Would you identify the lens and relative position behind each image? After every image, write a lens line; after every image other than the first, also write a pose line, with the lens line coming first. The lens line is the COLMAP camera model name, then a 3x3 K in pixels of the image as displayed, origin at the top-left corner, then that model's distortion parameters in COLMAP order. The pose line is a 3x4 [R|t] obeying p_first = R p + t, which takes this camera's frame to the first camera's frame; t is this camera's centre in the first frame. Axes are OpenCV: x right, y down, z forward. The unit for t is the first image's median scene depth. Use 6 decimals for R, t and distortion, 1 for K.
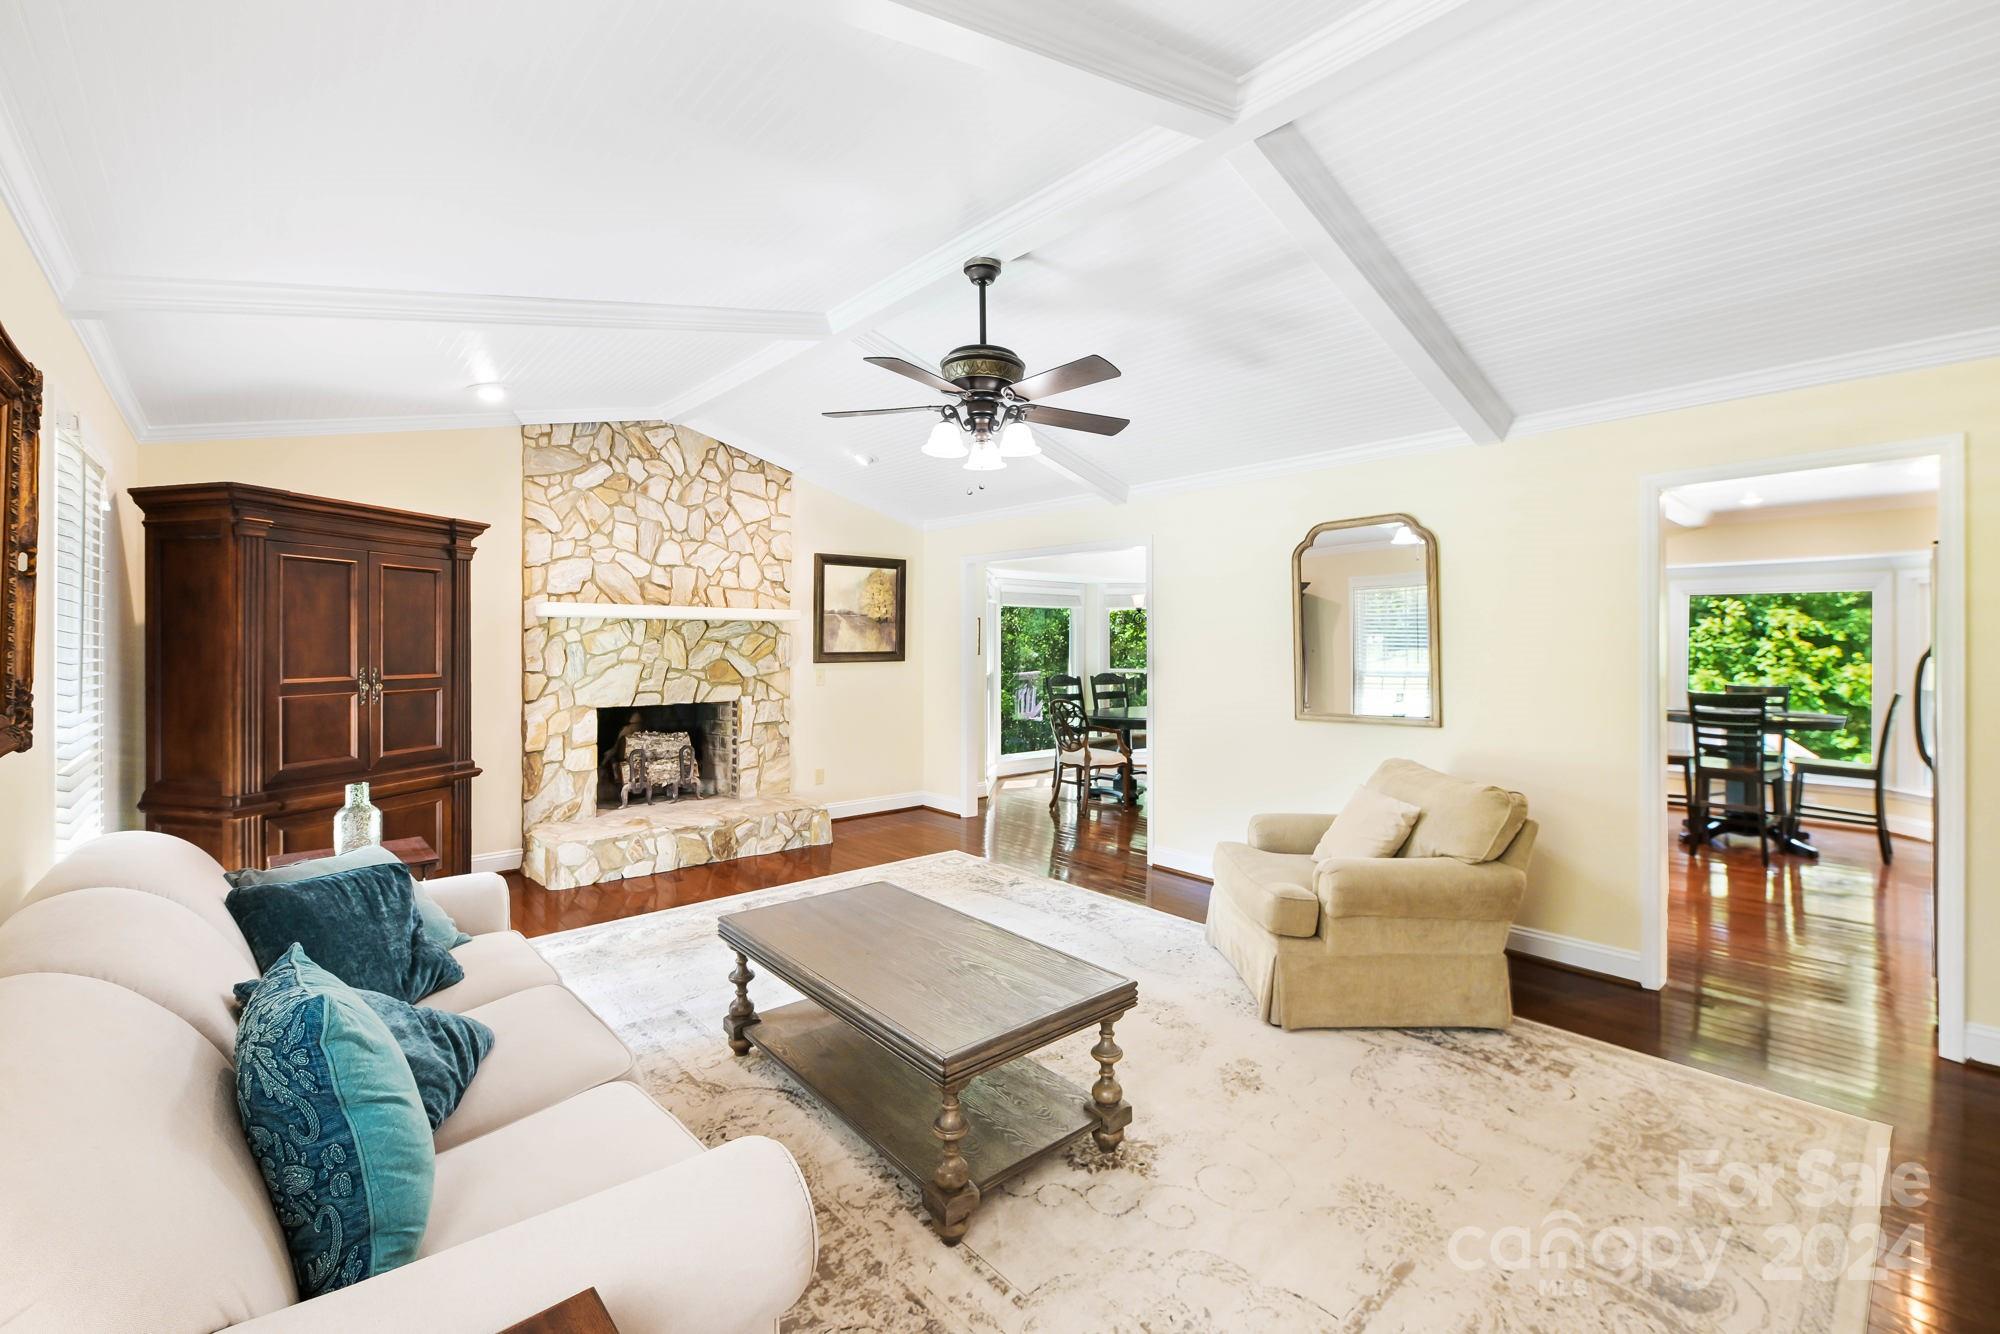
lens RADIAL K [[828.9, 0, 1011.4], [0, 828.9, 652.2], [0, 0, 1]] dist [-0.003945, -0.000536]
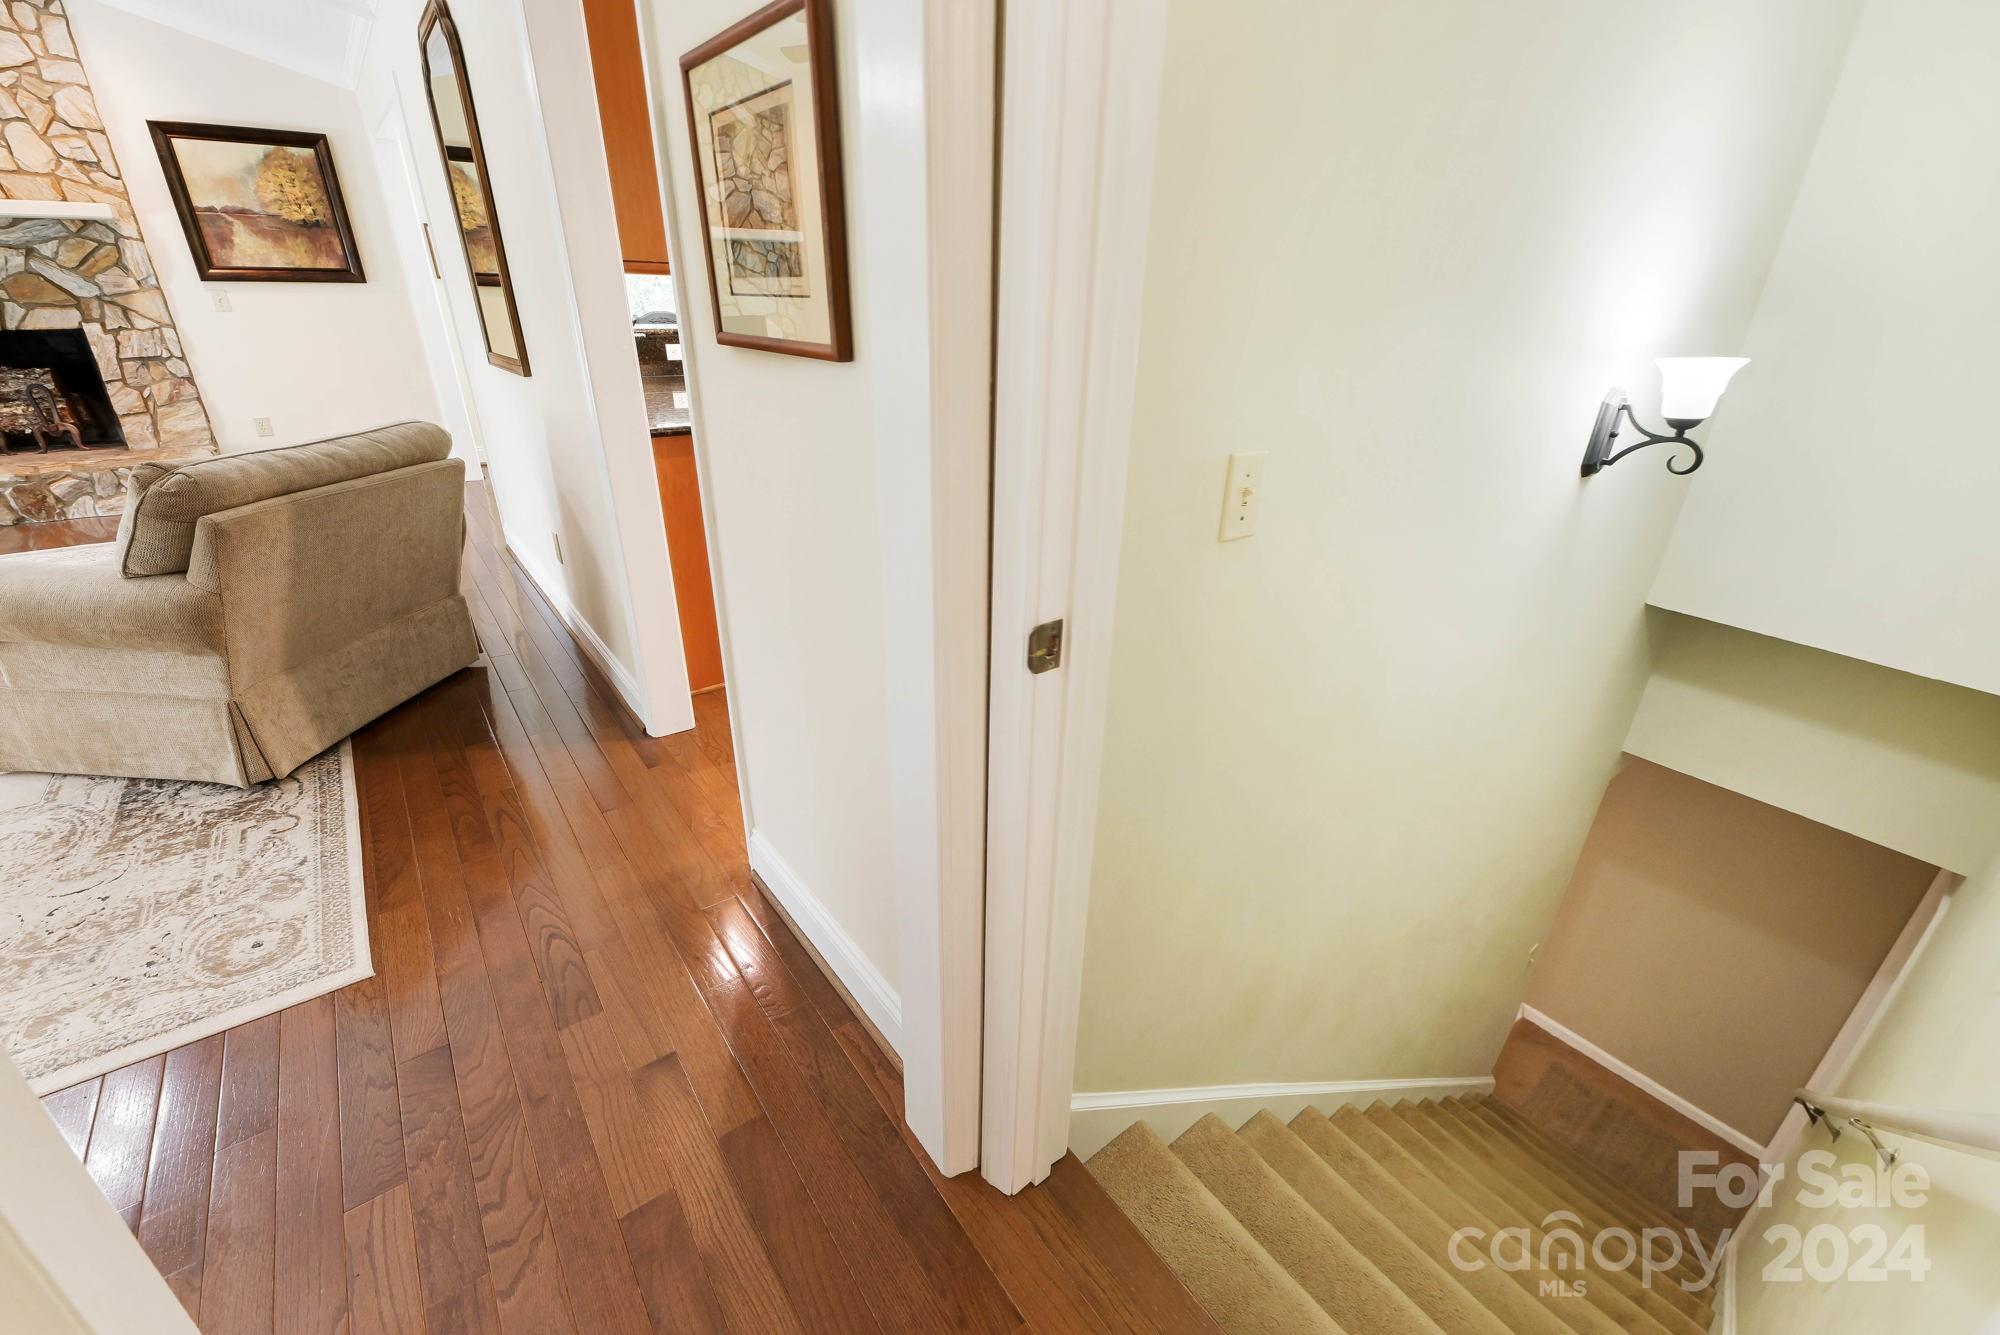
lens RADIAL K [[828.9, 0, 998.4], [0, 828.9, 671.1], [0, 0, 1]] dist [-0.003945, -0.000536]
pose [[0.995732, 0.053626, -0.075120, 0.610515], [-0.017810, 0.910233, 0.413714, 0.012747], [0.090562, -0.410610, 0.907303, 0.188782]]
